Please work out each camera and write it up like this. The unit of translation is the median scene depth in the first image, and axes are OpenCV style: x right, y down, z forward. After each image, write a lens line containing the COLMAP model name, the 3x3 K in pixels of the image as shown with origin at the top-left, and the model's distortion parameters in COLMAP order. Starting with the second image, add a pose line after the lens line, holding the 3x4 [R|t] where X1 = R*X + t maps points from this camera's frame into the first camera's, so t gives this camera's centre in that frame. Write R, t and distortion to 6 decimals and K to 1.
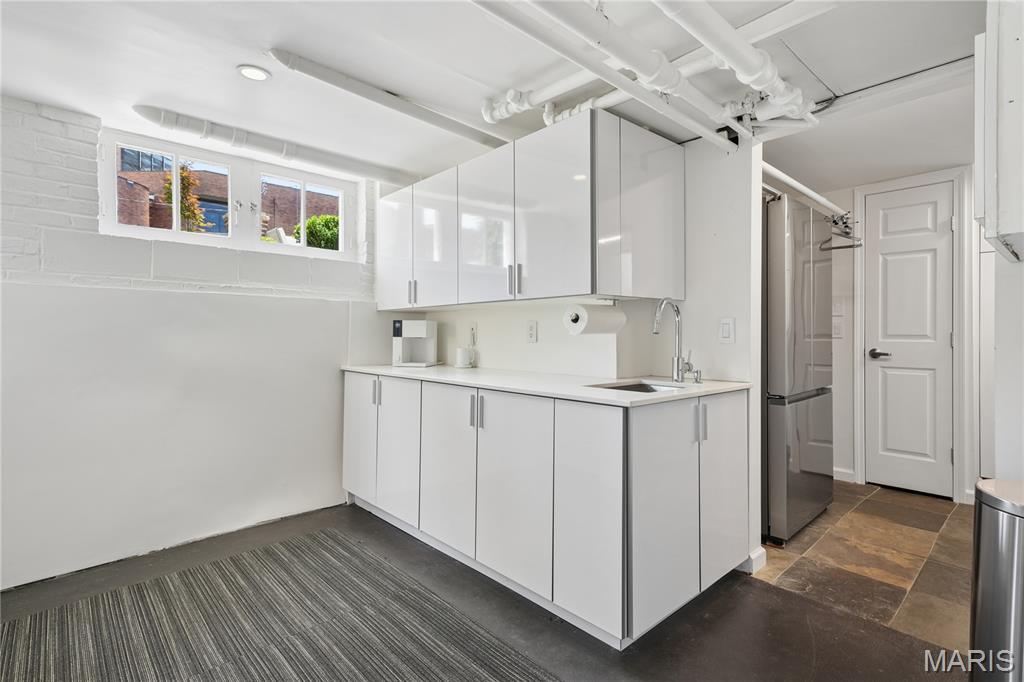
lens RADIAL K [[506.6, 0, 508.1], [0, 506.6, 338.4], [0, 0, 1]] dist [0.014158, 0.000478]
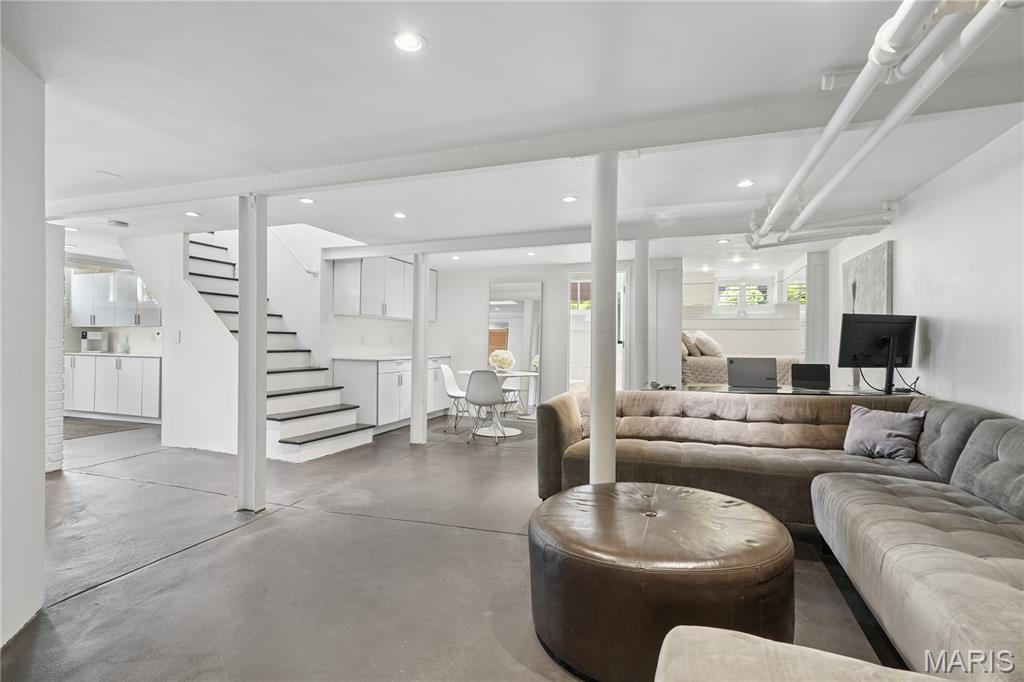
lens RADIAL K [[506.6, 0, 517.4], [0, 506.6, 345.1], [0, 0, 1]] dist [0.014158, 0.000478]
pose [[0.887608, 0.005156, 0.460571, 0.442370], [-0.005141, 0.999986, -0.001287, 0.016937], [-0.460571, -0.001226, 0.887622, -1.906072]]
